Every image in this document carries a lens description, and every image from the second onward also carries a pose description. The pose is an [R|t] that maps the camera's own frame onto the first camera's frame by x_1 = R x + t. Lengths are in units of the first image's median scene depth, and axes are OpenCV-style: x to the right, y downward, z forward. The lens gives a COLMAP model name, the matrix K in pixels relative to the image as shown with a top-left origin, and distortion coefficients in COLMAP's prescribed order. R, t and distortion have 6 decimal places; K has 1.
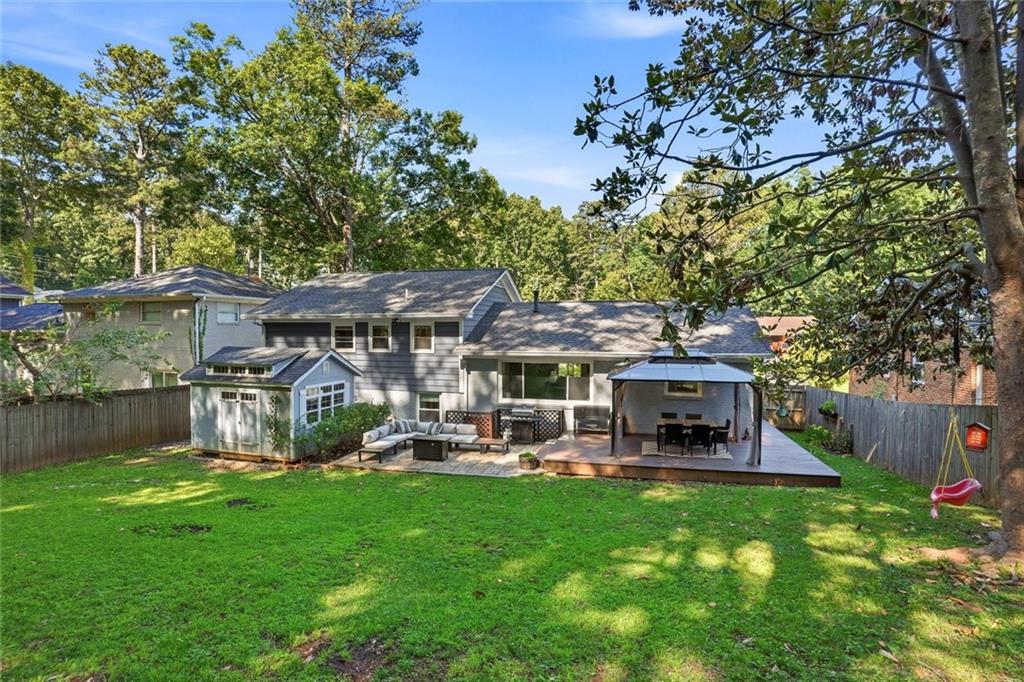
lens RADIAL K [[503.3, 0, 507.1], [0, 503.3, 337.6], [0, 0, 1]] dist [-0.089726, 0.034875]
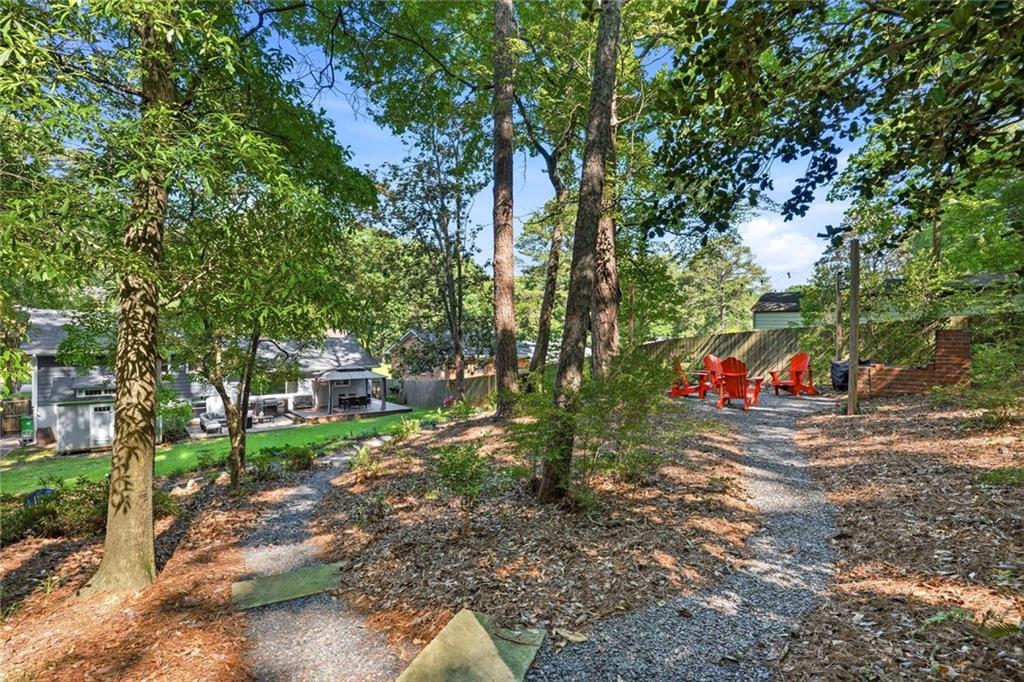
lens RADIAL K [[503.3, 0, 507.1], [0, 503.3, 337.6], [0, 0, 1]] dist [-0.089726, 0.034875]
pose [[0.569254, -0.001341, 0.822161, -1.057751], [0.002208, 0.999998, 0.000102, -0.097289], [-0.822159, 0.001758, 0.569255, -0.842557]]
